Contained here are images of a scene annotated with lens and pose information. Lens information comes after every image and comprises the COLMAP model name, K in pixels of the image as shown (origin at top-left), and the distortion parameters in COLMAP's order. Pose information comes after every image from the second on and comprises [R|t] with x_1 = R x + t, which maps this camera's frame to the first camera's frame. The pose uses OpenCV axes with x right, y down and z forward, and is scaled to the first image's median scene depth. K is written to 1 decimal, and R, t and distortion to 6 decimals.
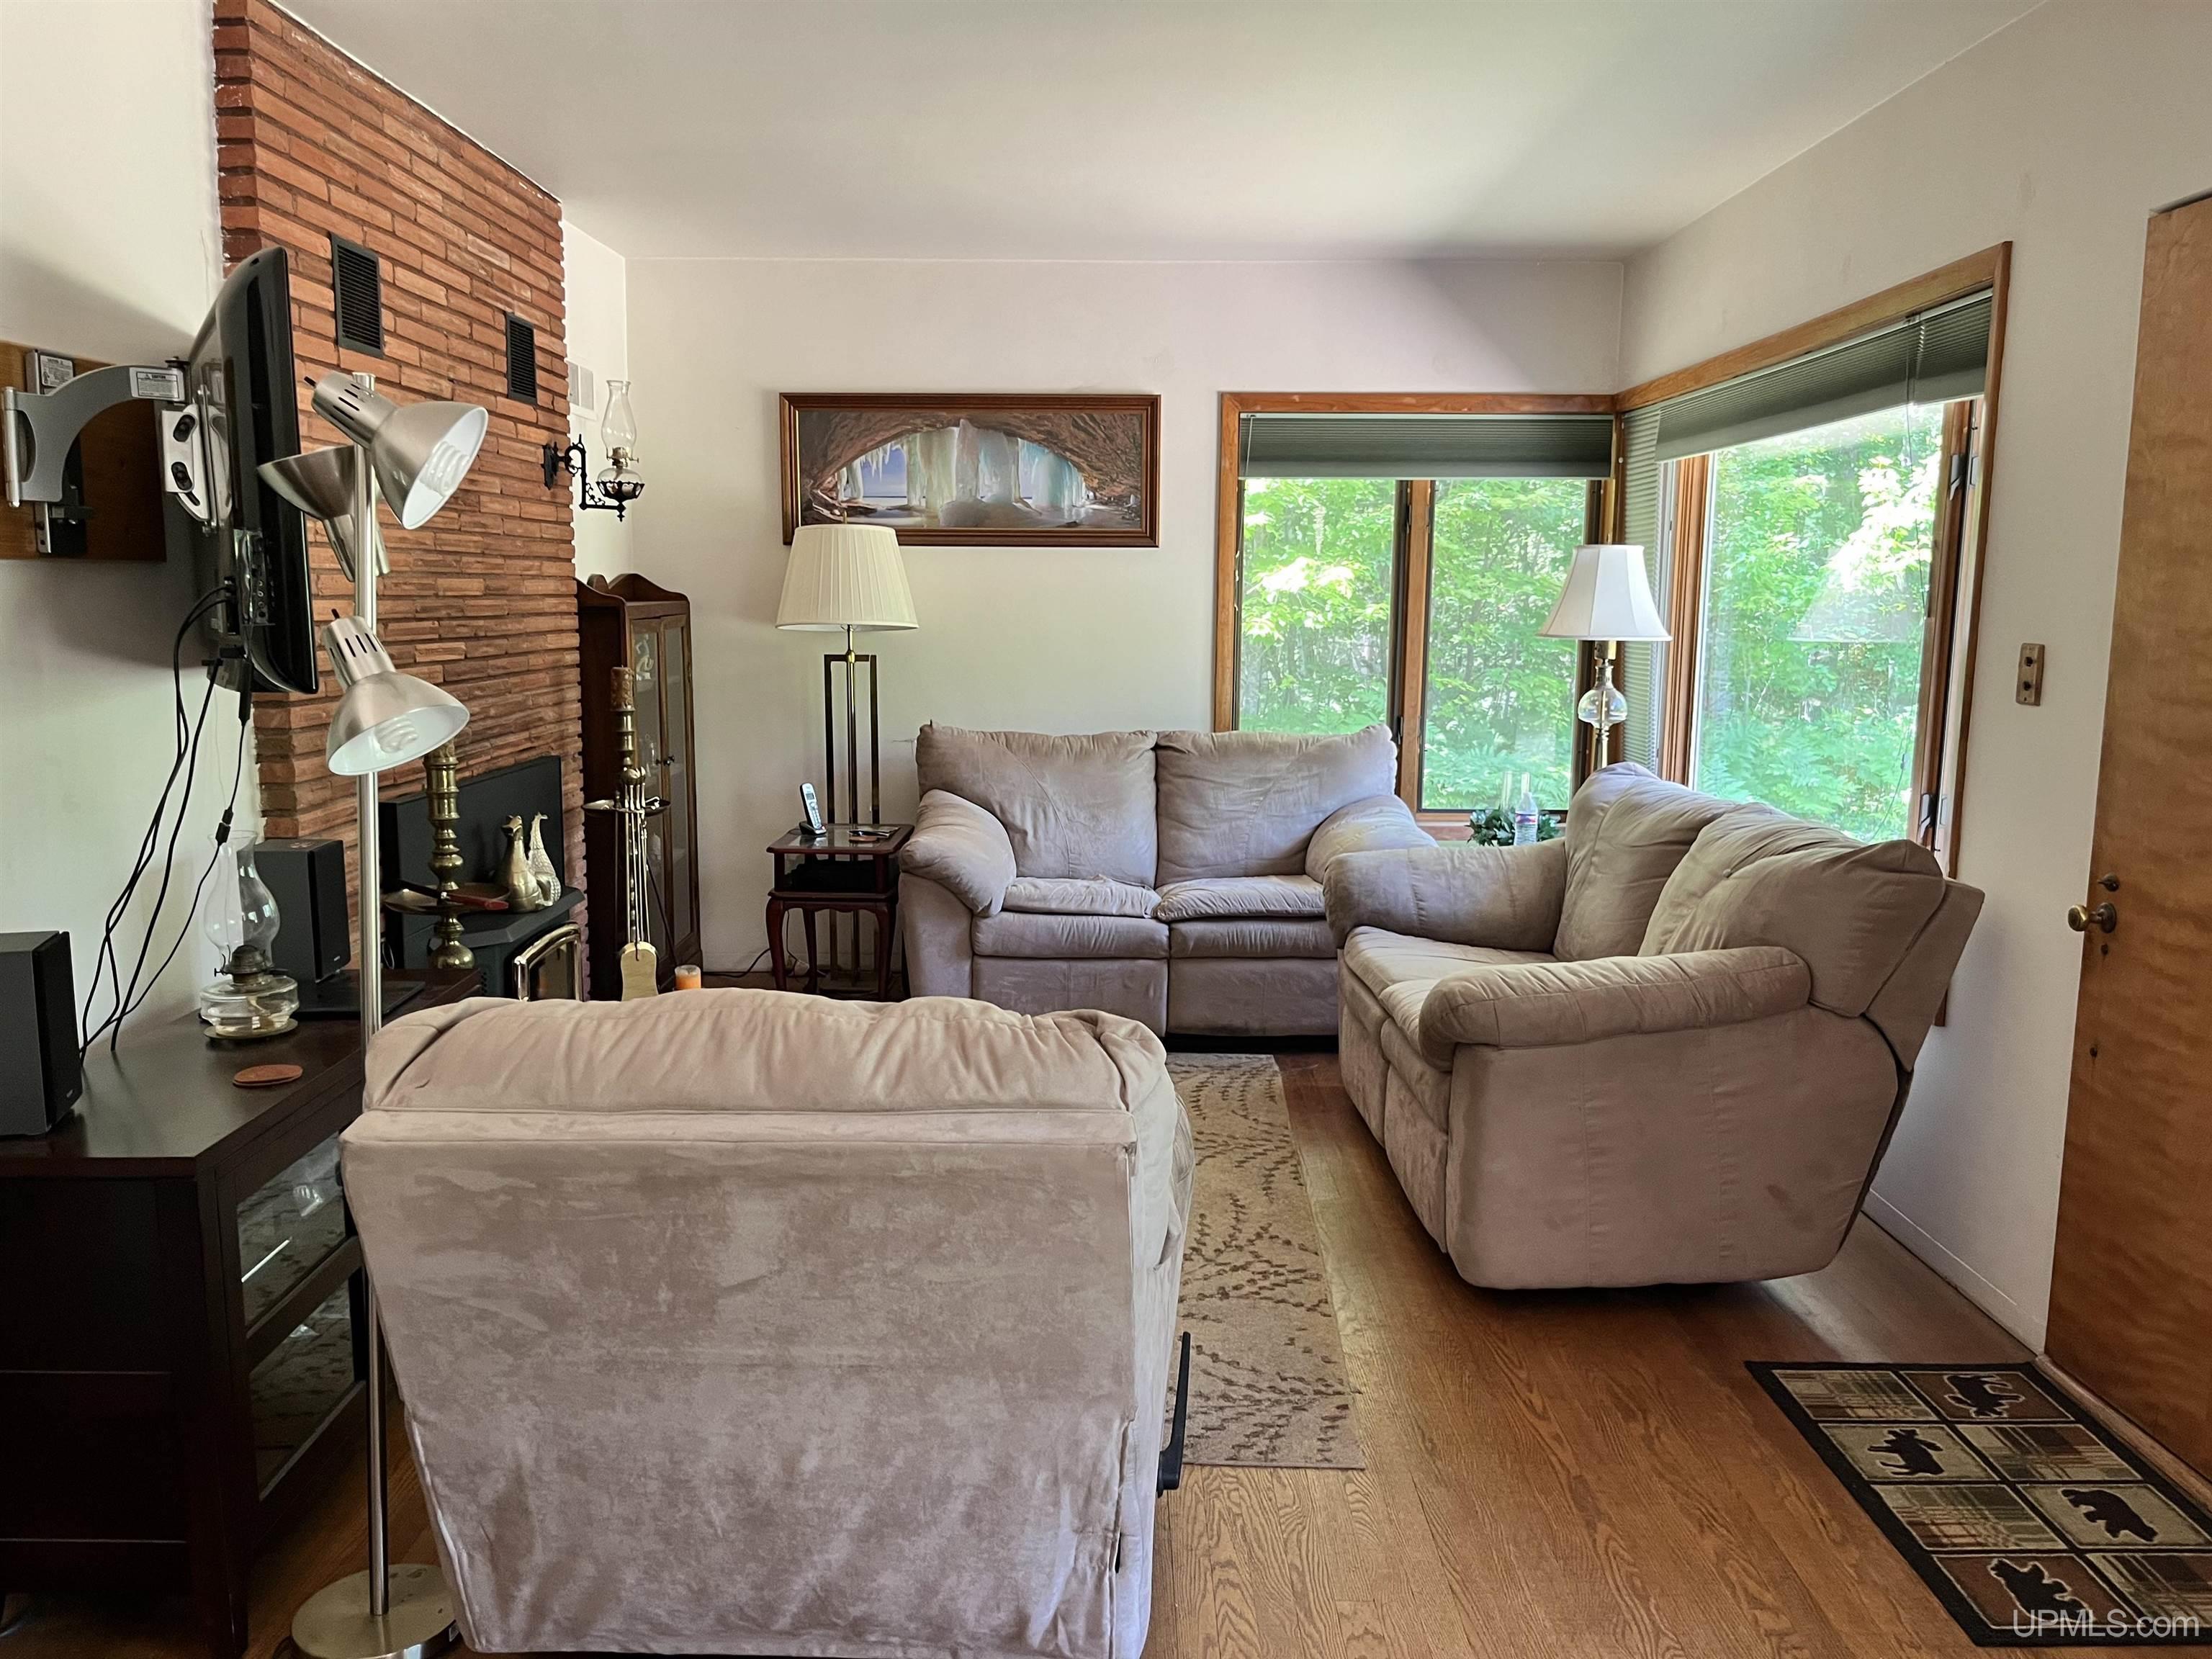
lens RADIAL K [[1670.2, 0, 1090.6], [0, 1670.2, 838.7], [0, 0, 1]] dist [0.068303, -0.093208]
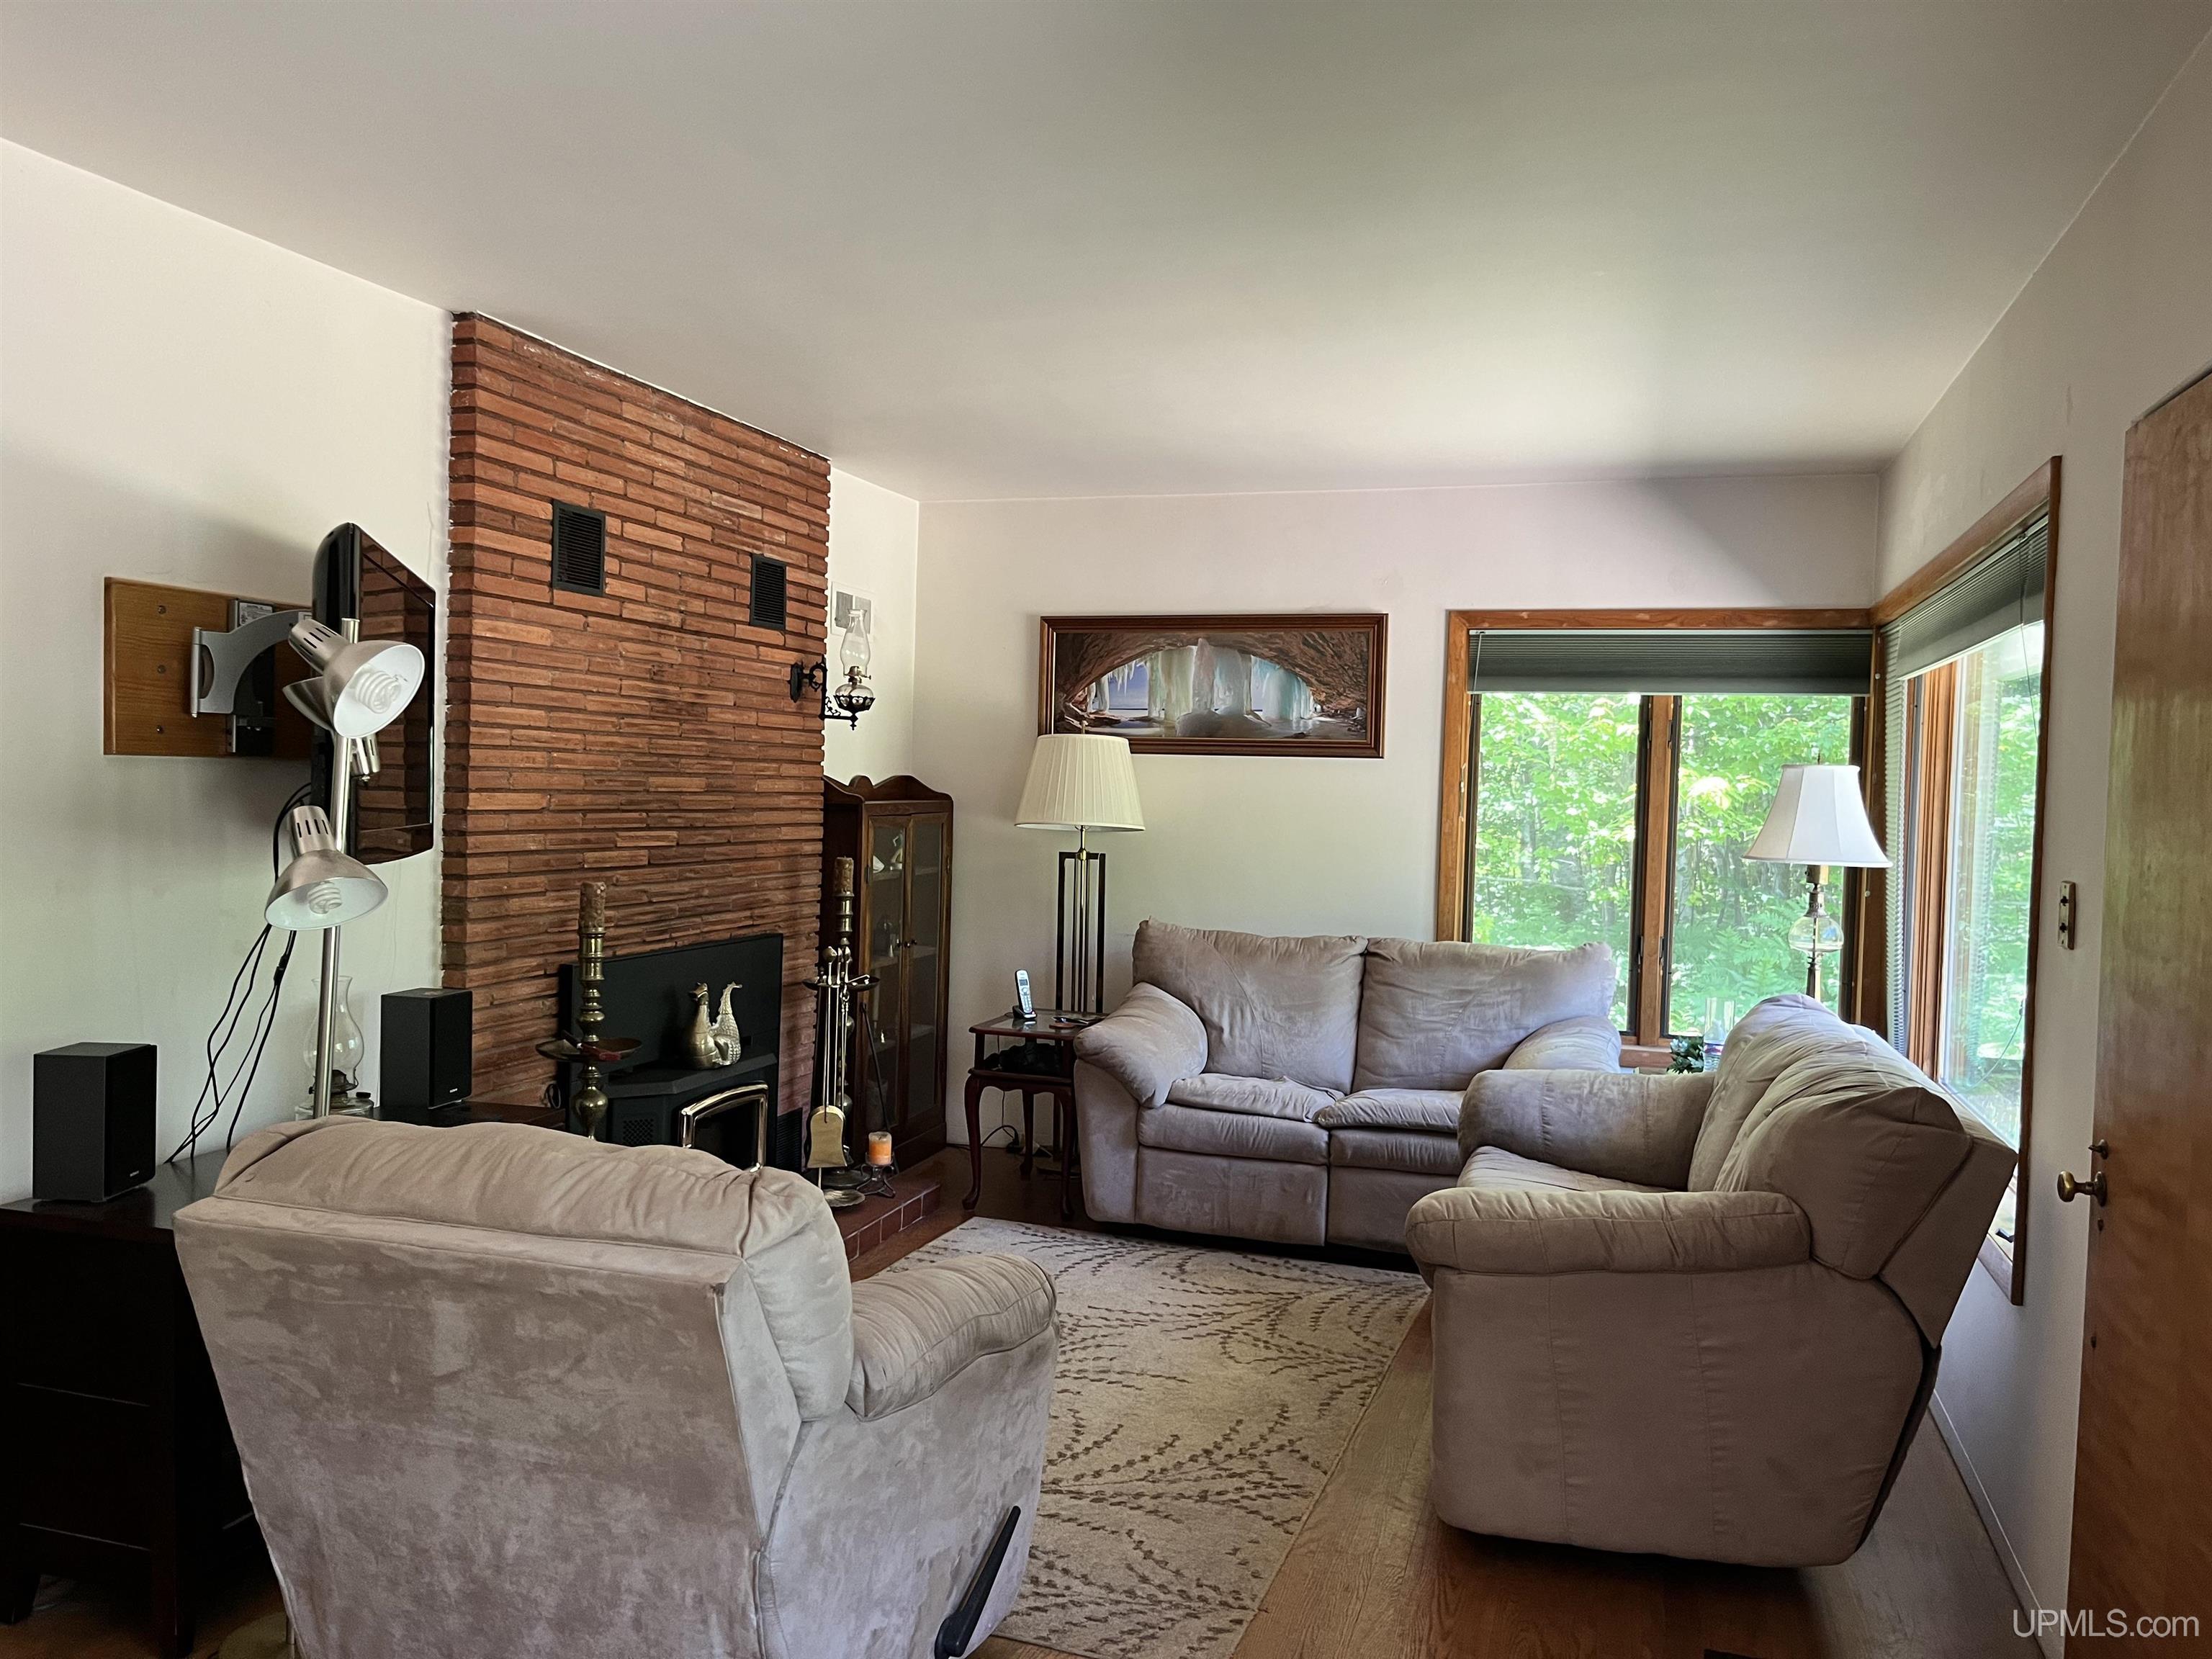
lens RADIAL K [[1670.2, 0, 1103.4], [0, 1670.2, 834.9], [0, 0, 1]] dist [0.068303, -0.093208]
pose [[0.955906, 0.029428, -0.292194, 0.293386], [-0.064862, 0.991552, -0.112330, -0.003644], [0.286420, 0.126329, 0.949739, -0.019456]]
